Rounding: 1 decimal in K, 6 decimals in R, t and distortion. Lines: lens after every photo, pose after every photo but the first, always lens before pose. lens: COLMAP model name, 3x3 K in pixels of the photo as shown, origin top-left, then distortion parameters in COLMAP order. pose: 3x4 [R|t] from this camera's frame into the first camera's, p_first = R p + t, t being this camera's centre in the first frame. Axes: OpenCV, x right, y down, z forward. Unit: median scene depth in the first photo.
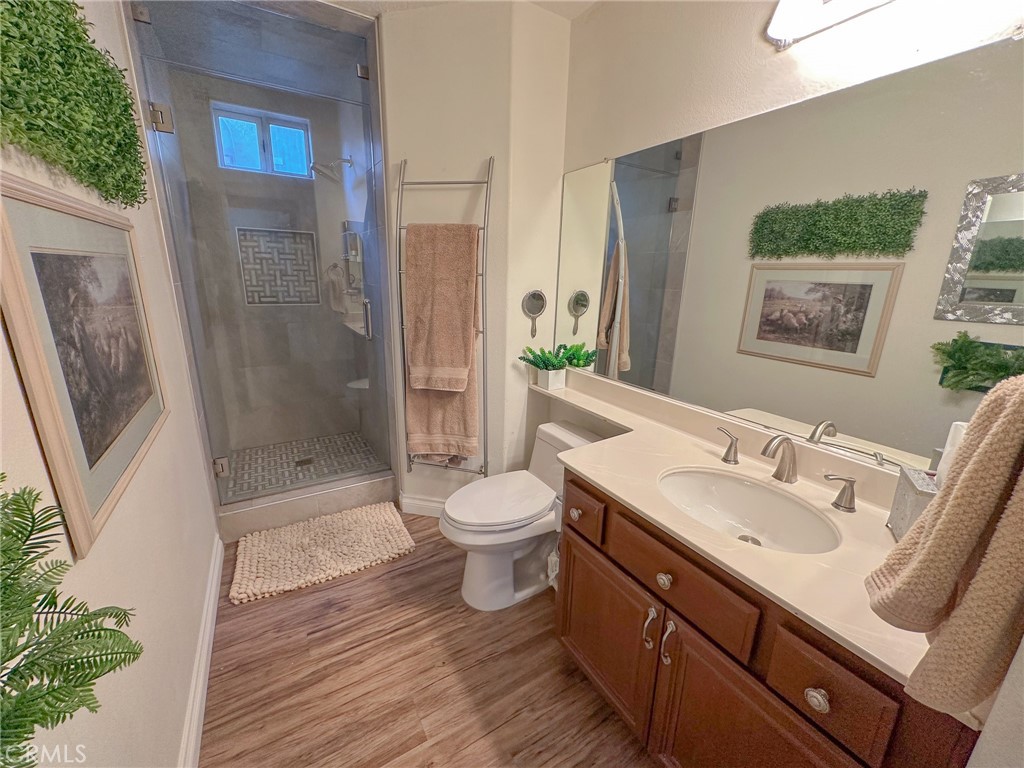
lens RADIAL K [[411.3, 0, 512.0], [0, 411.3, 384.0], [0, 0, 1]] dist [-0.002022, 0.000112]
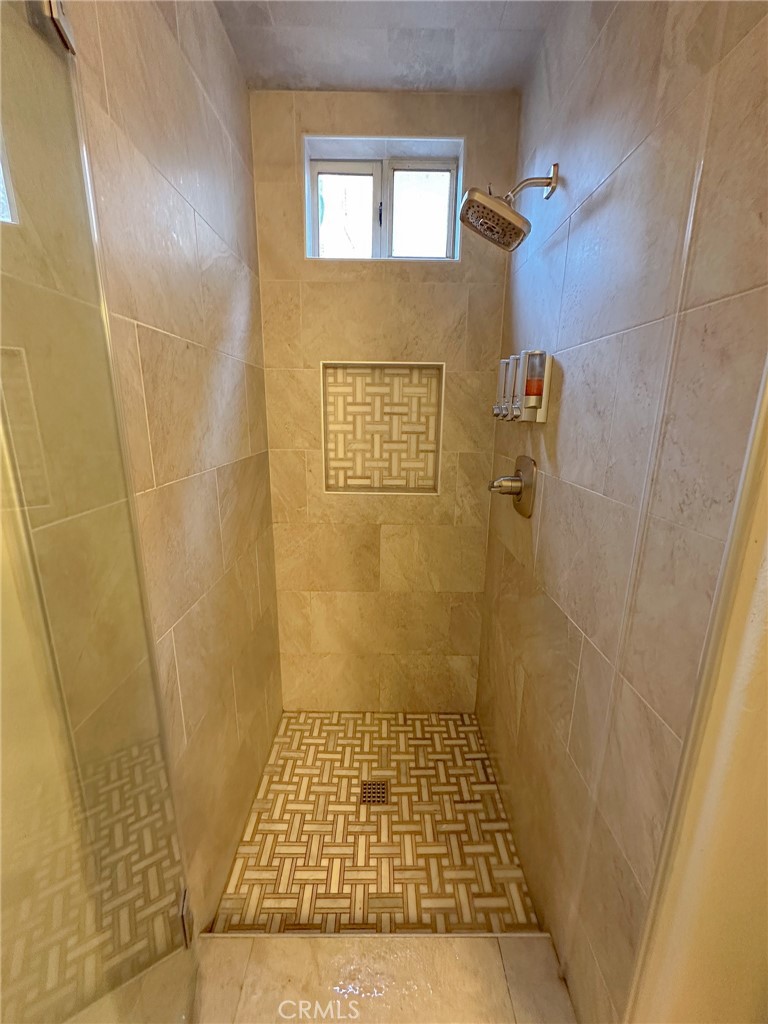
lens RADIAL K [[411.3, 0, 384.0], [0, 411.3, 512.0], [0, 0, 1]] dist [-0.002022, 0.000112]
pose [[0.858907, 0.107758, -0.500667, -0.261689], [-0.121224, 0.992609, 0.005676, -0.171745], [0.497578, 0.055817, 0.865621, 0.512002]]
